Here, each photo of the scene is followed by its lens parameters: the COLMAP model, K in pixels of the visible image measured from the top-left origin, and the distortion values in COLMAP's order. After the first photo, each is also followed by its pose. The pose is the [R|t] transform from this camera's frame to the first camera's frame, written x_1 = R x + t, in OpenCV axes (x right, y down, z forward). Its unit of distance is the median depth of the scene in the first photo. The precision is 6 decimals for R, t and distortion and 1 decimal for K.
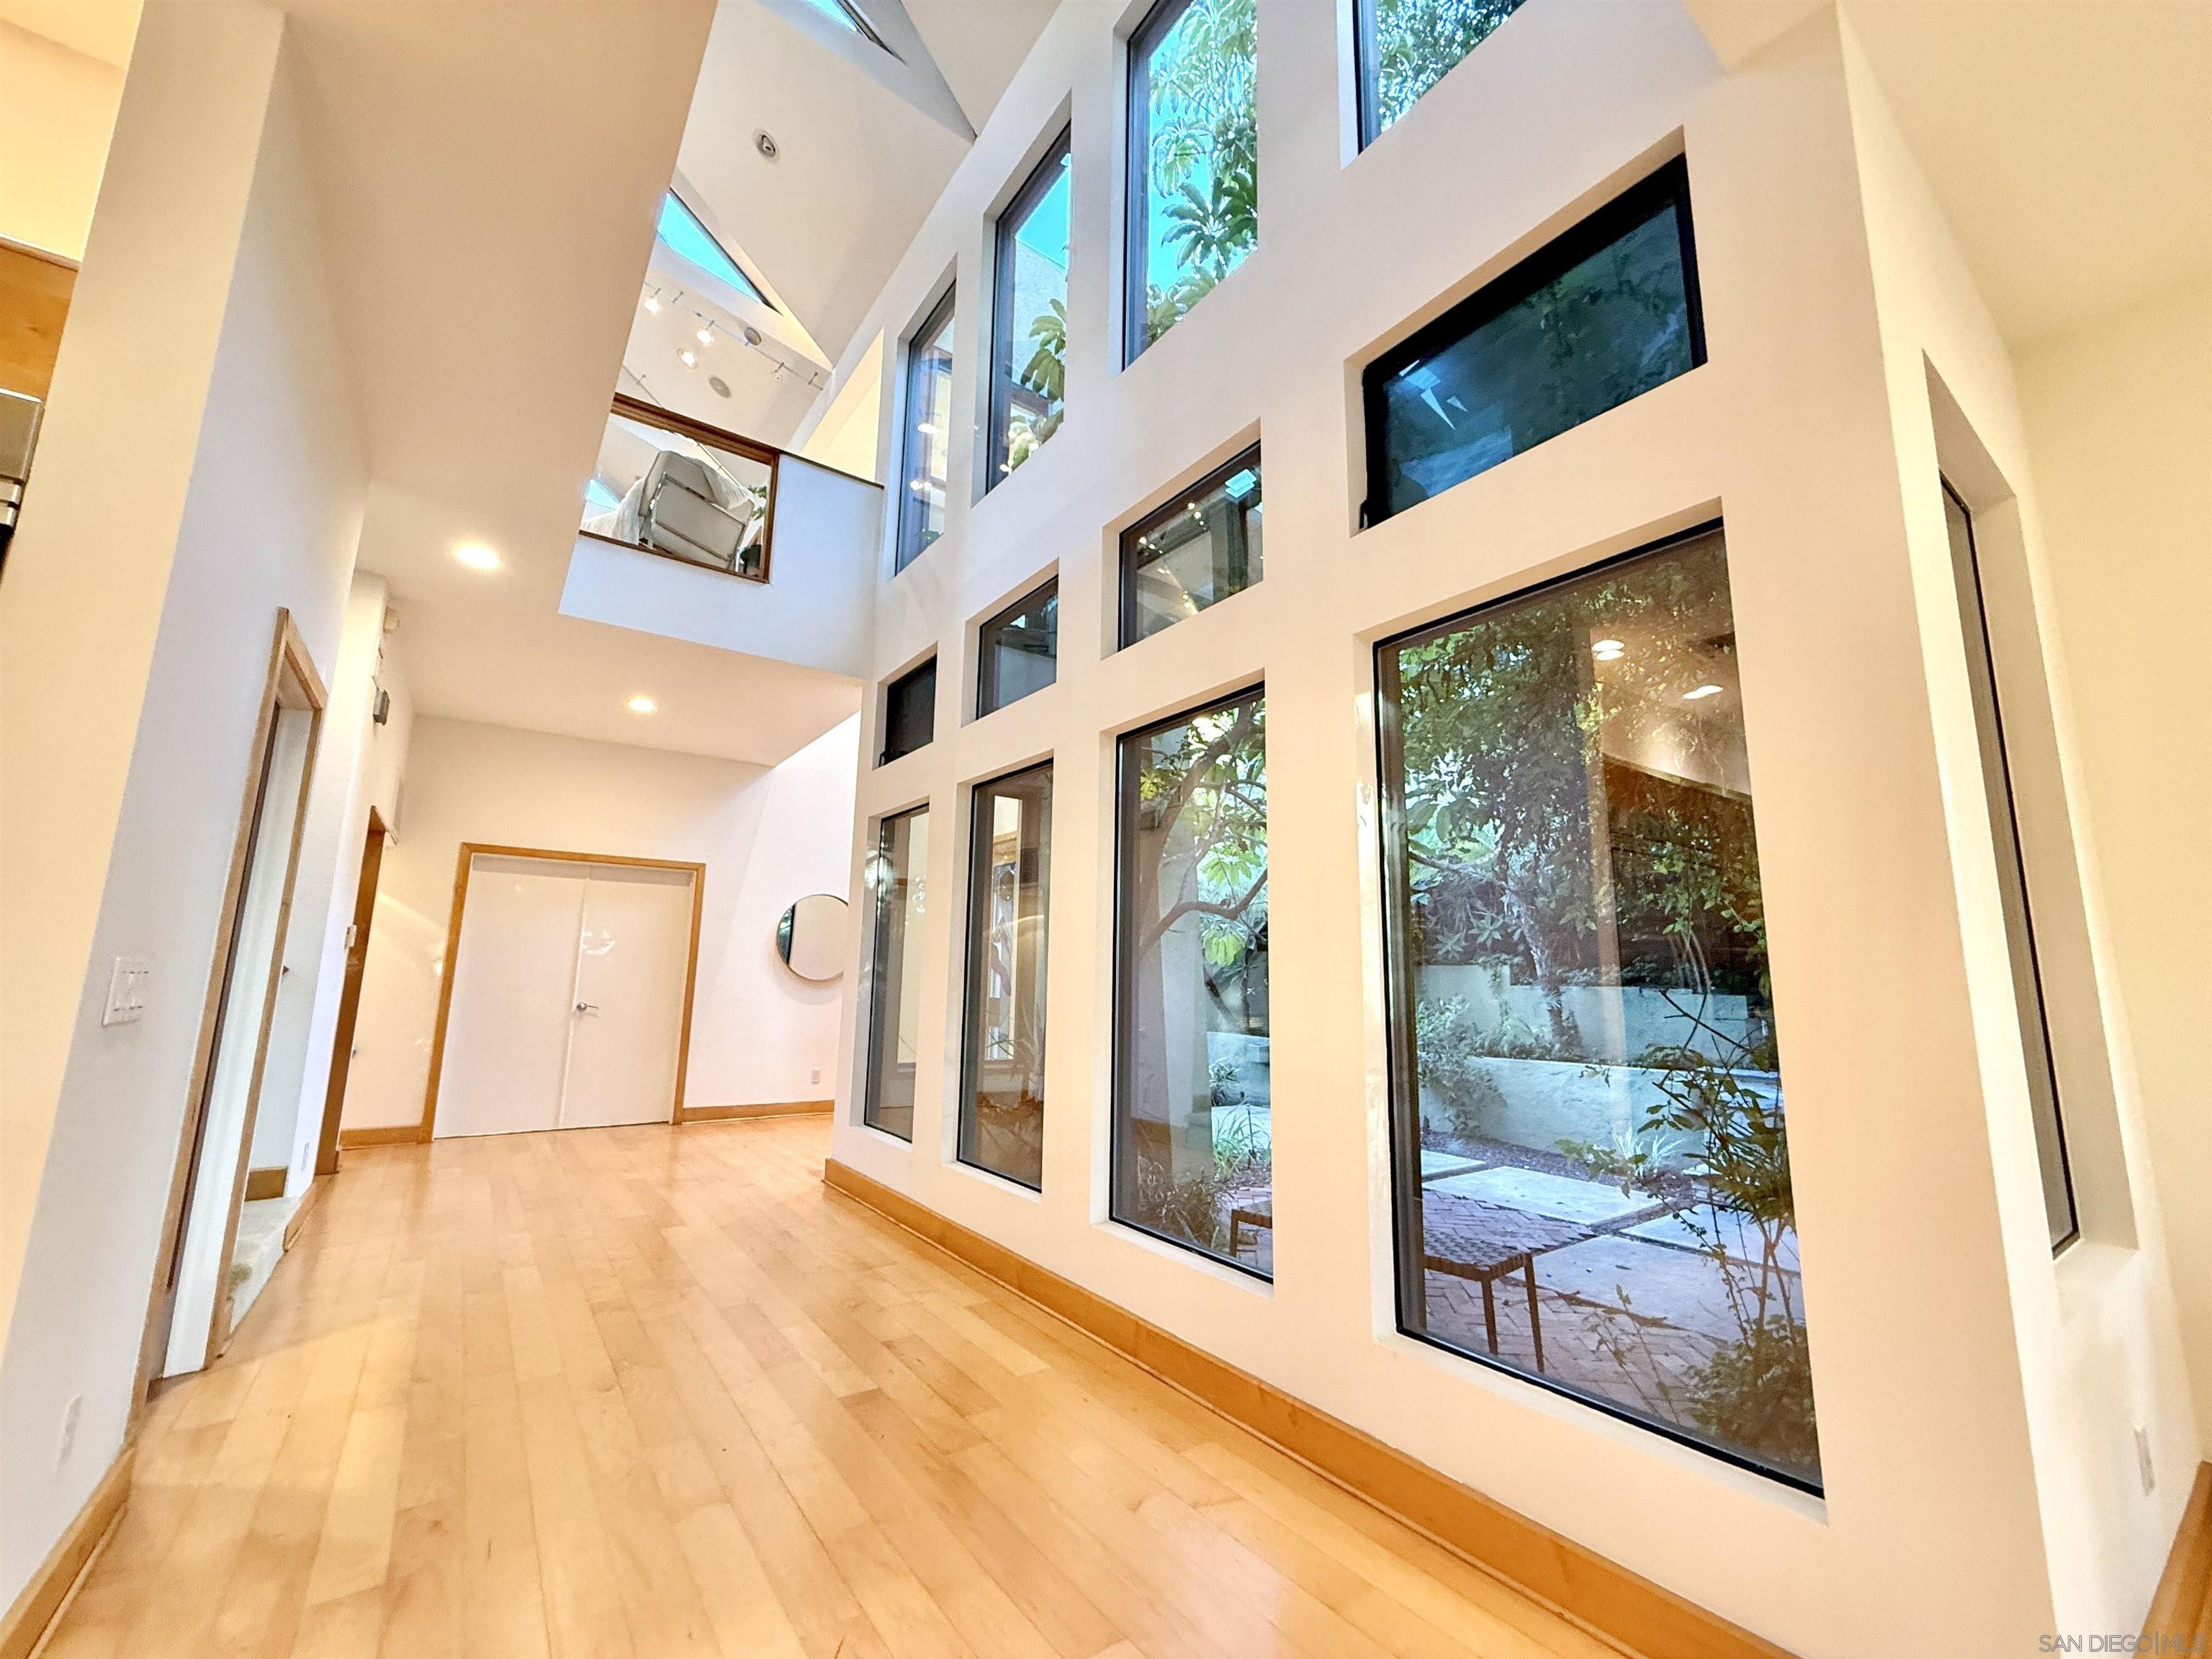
lens RADIAL K [[882.4, 0, 1105.1], [0, 882.4, 830.0], [0, 0, 1]] dist [0.001064, -0.000309]
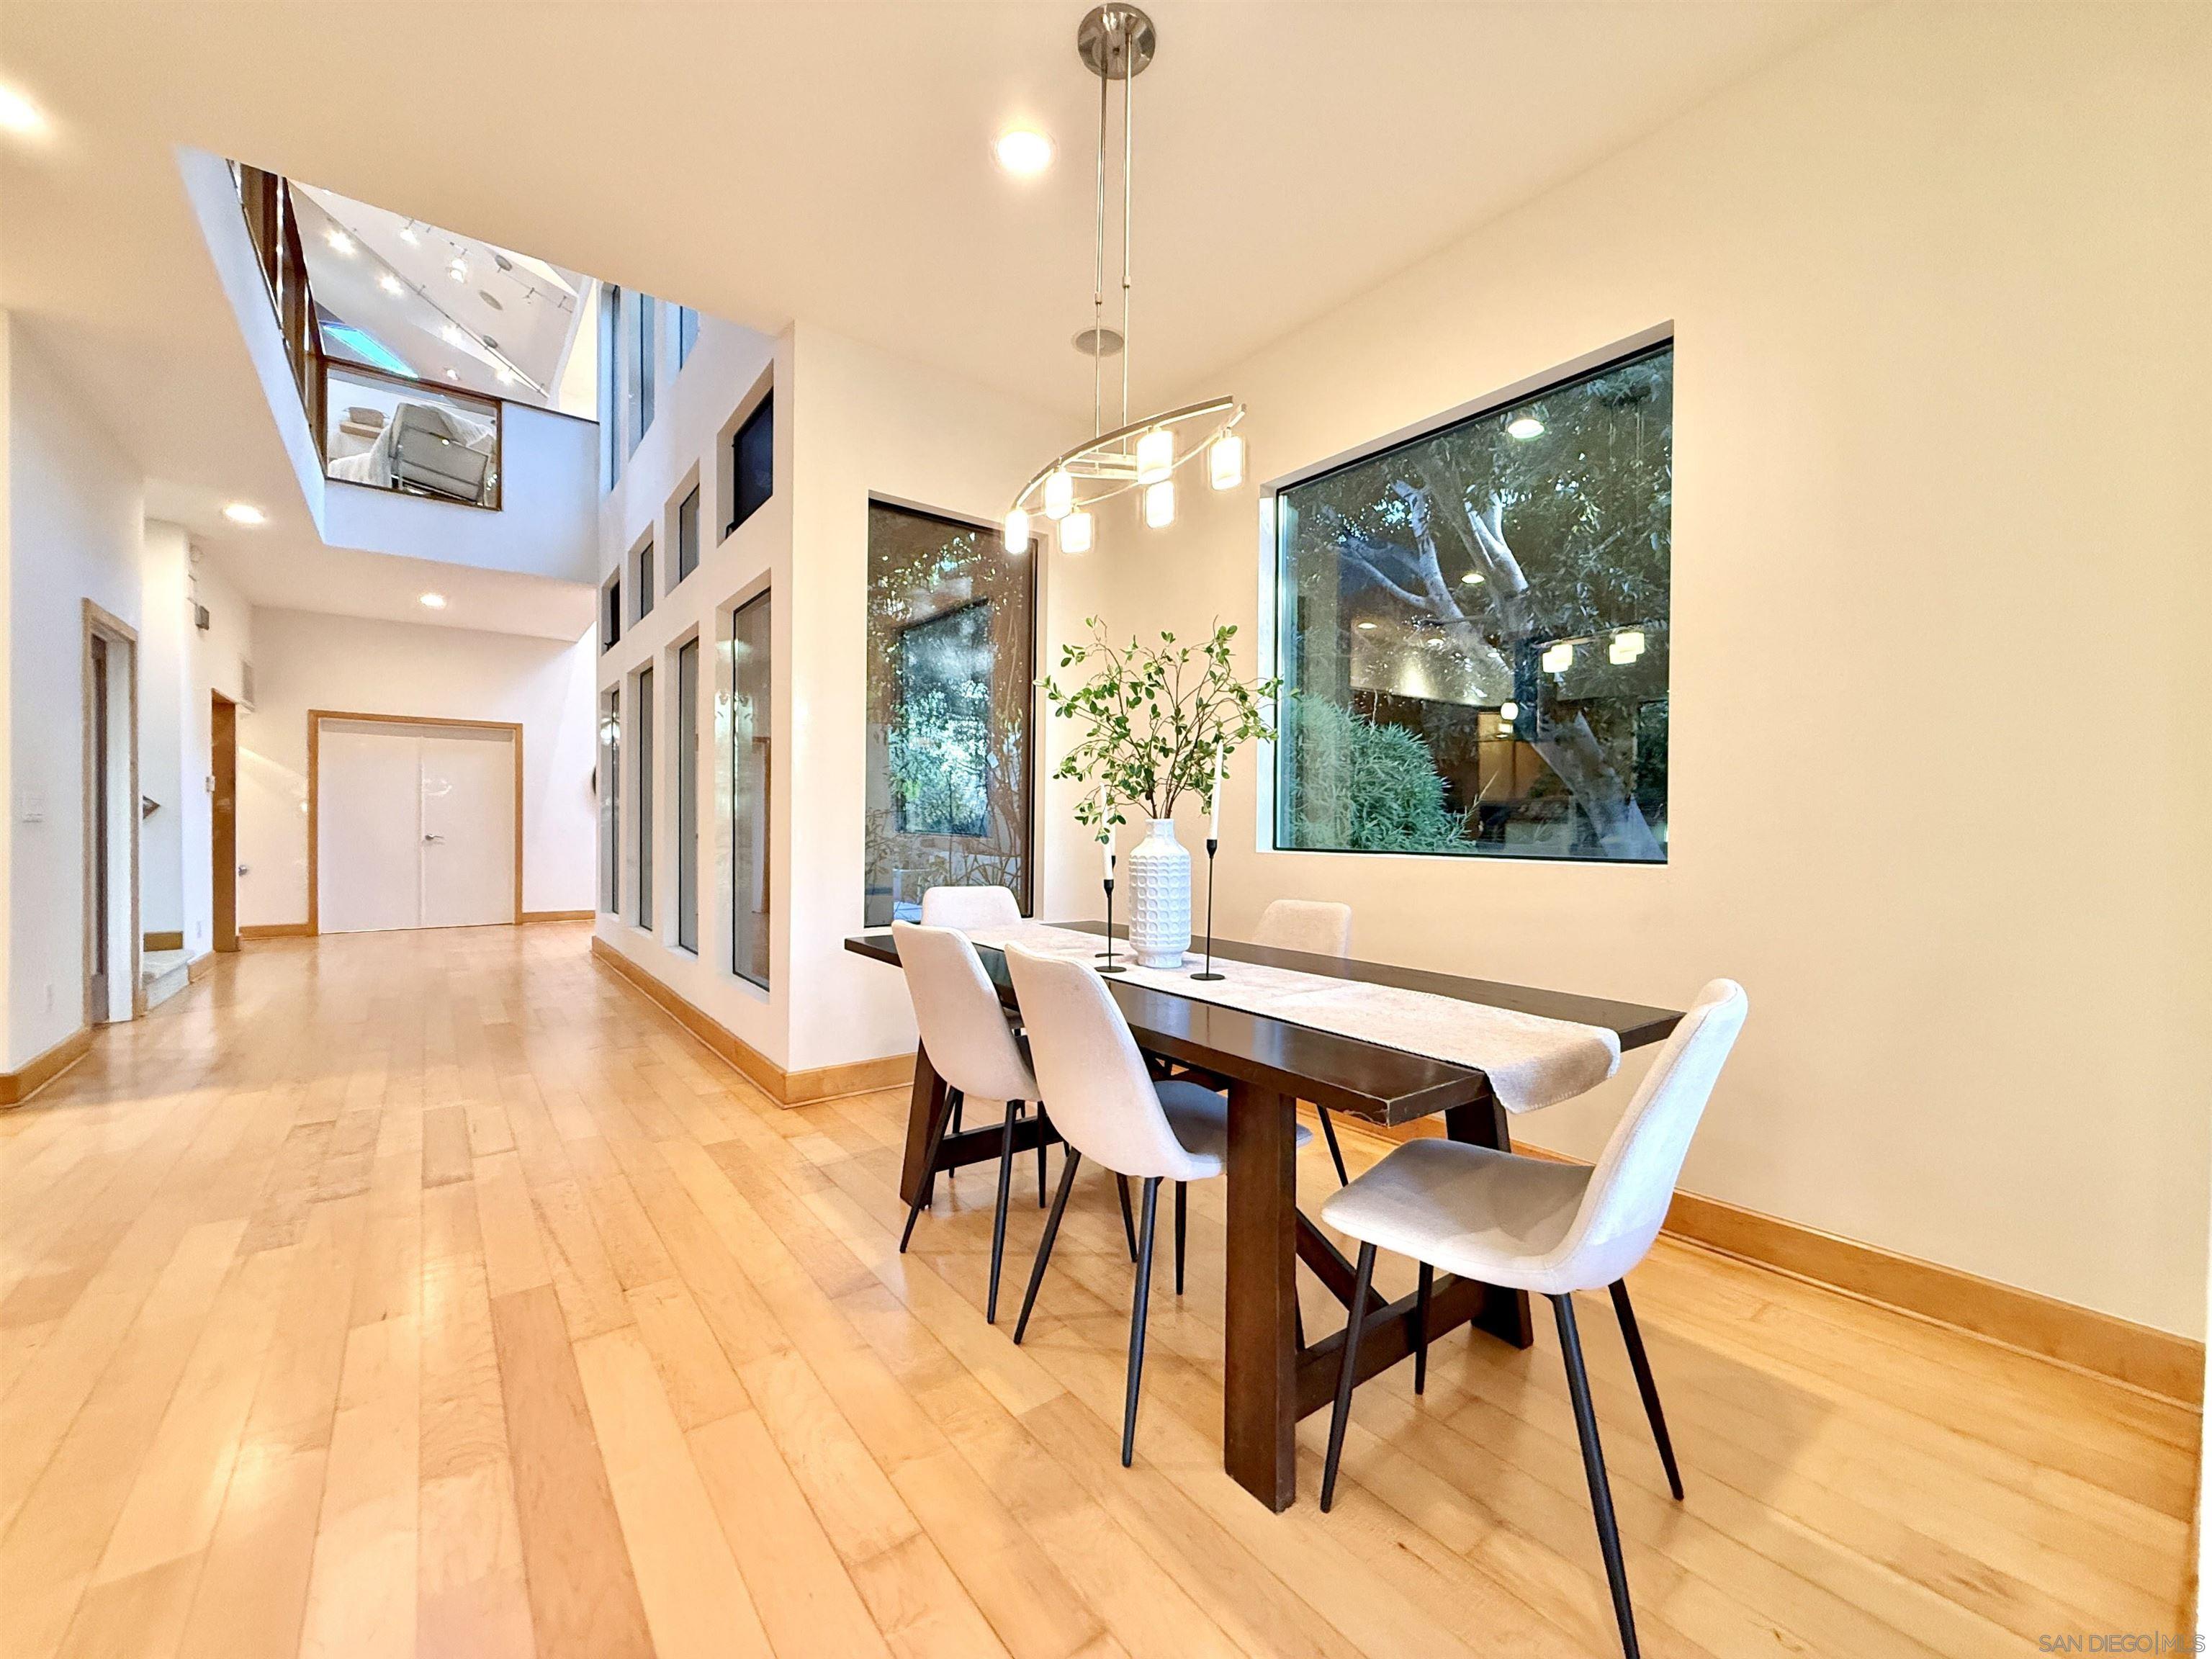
lens RADIAL K [[882.4, 0, 1102.4], [0, 882.4, 827.7], [0, 0, 1]] dist [0.001064, -0.000309]
pose [[0.999487, -0.009996, 0.030424, 0.415858], [0.004582, 0.984903, 0.173049, -0.036949], [-0.031694, -0.172820, 0.984443, -0.352217]]
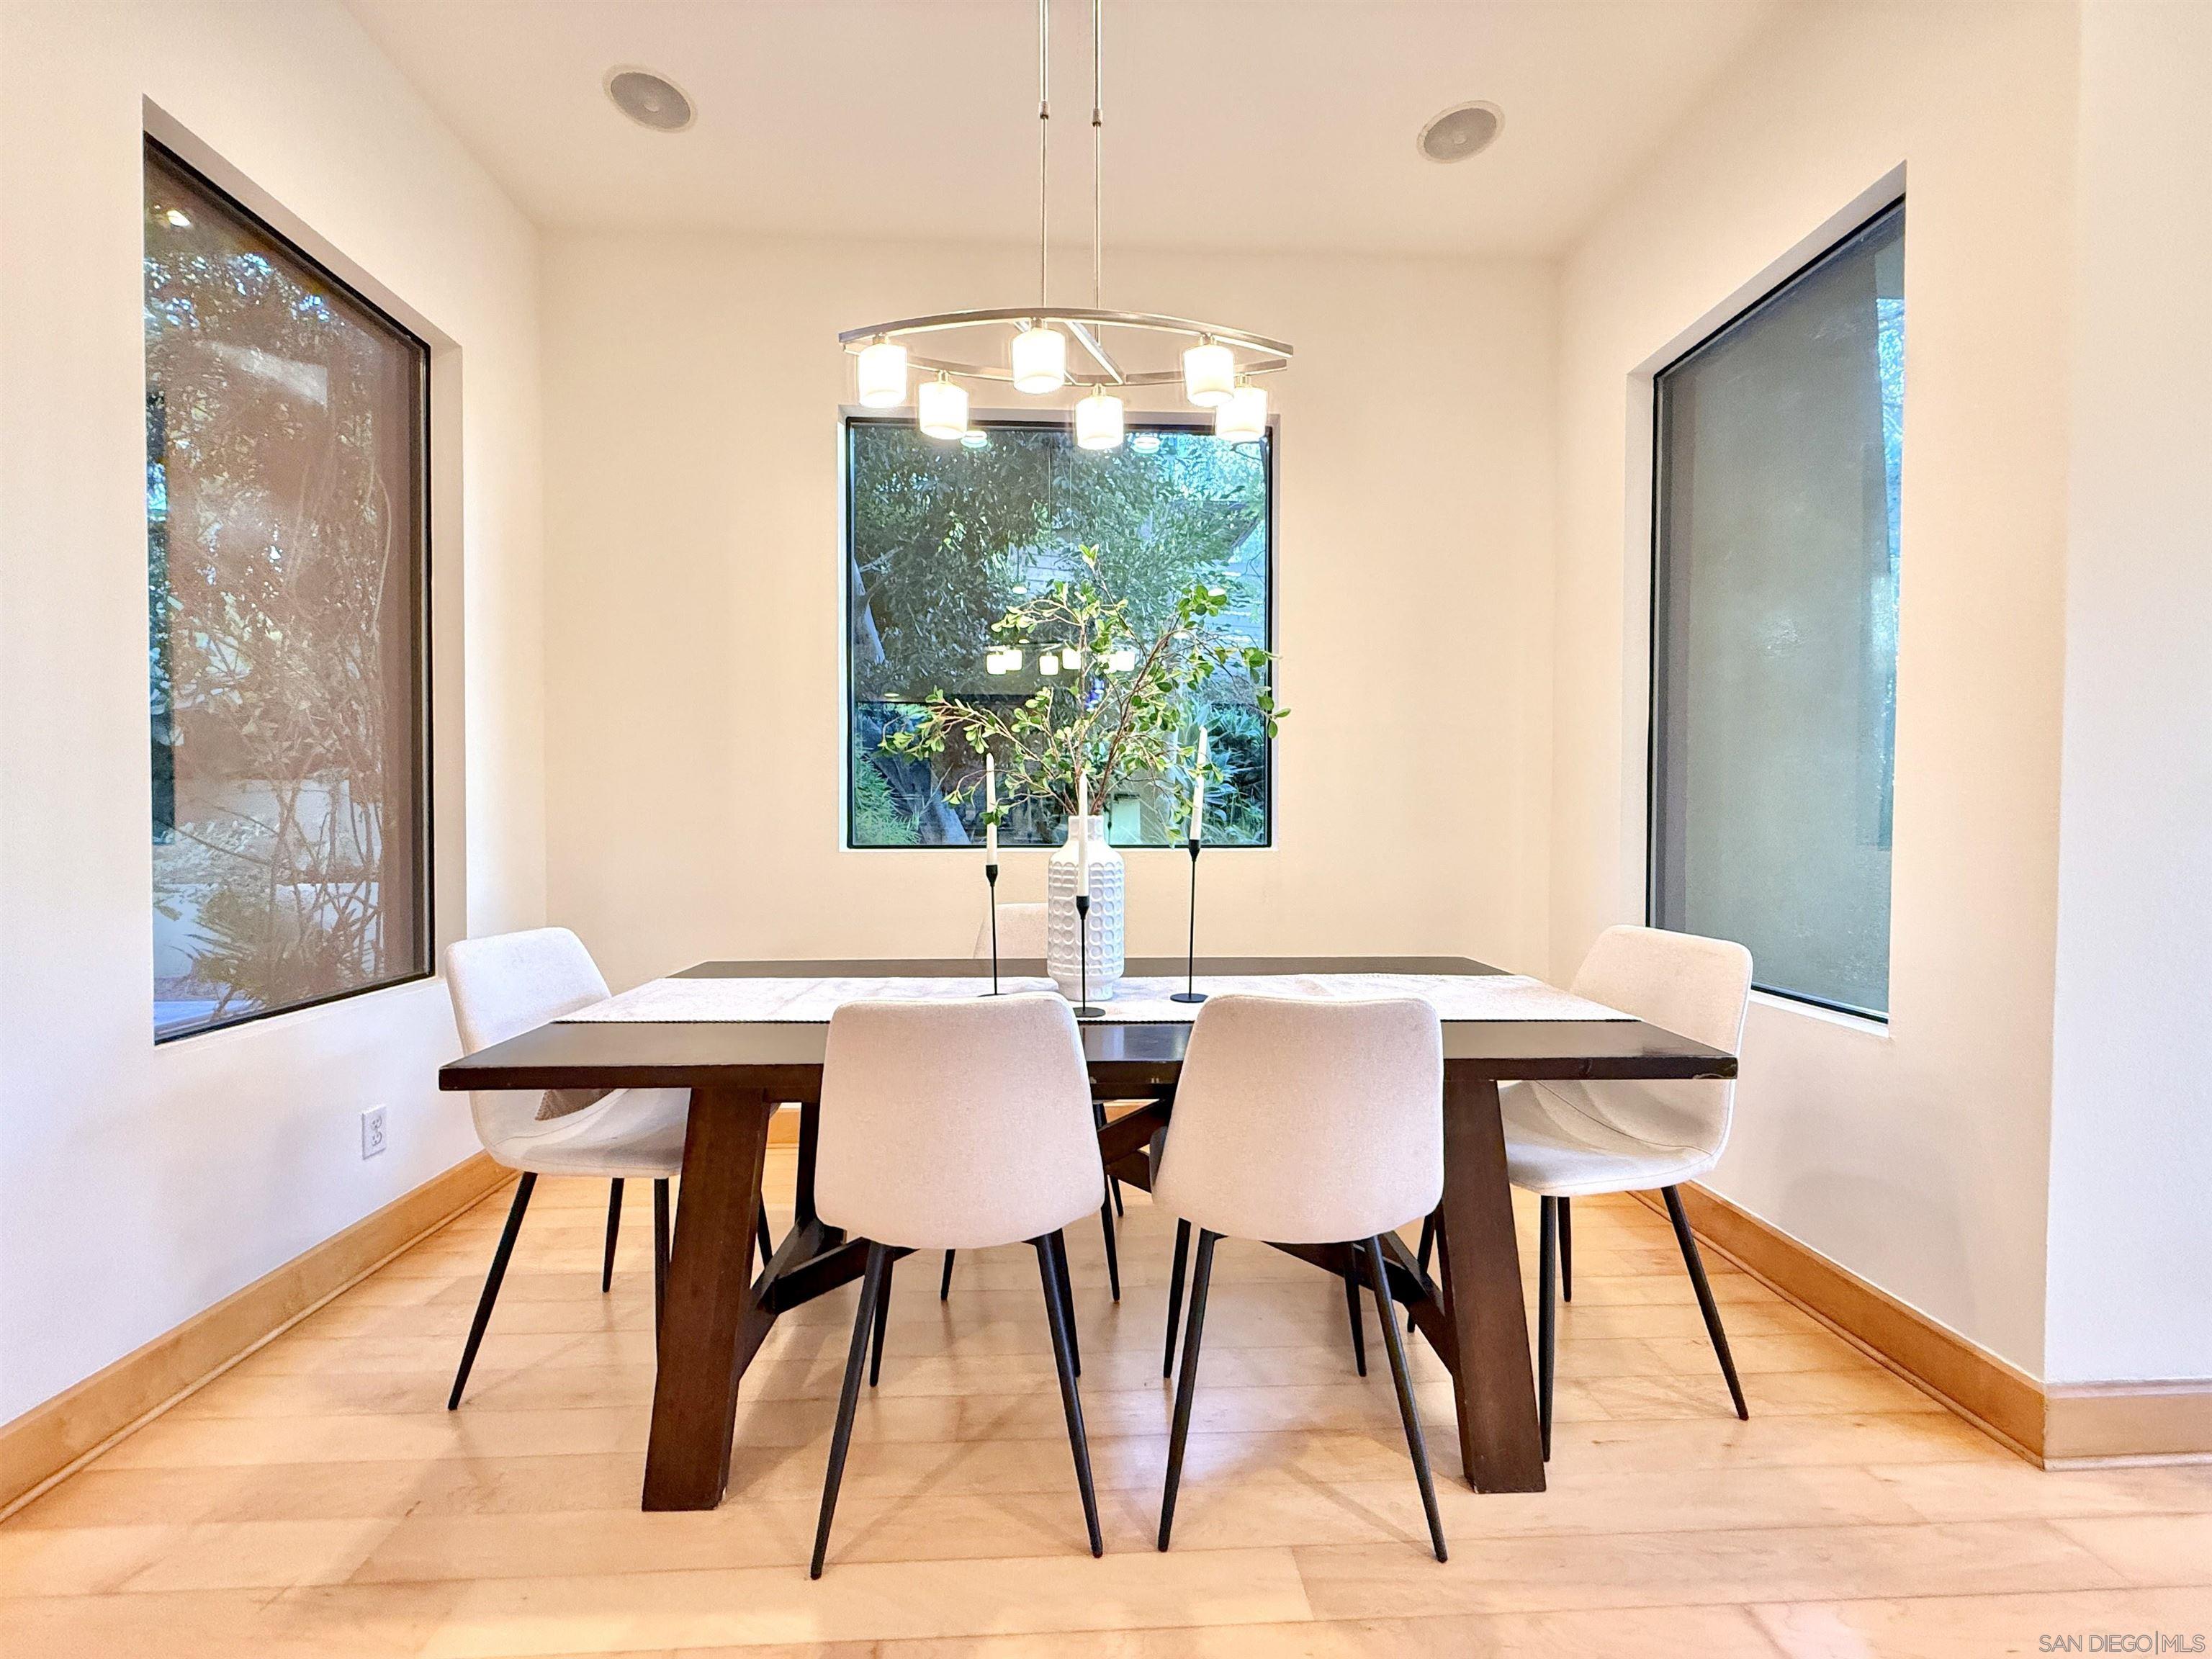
lens RADIAL K [[882.4, 0, 1103.0], [0, 882.4, 827.7], [0, 0, 1]] dist [0.001064, -0.000309]
pose [[0.545822, -0.034495, 0.837191, 0.195864], [-0.133046, 0.982908, 0.127241, -0.011661], [-0.827271, -0.180836, 0.531903, -0.144163]]
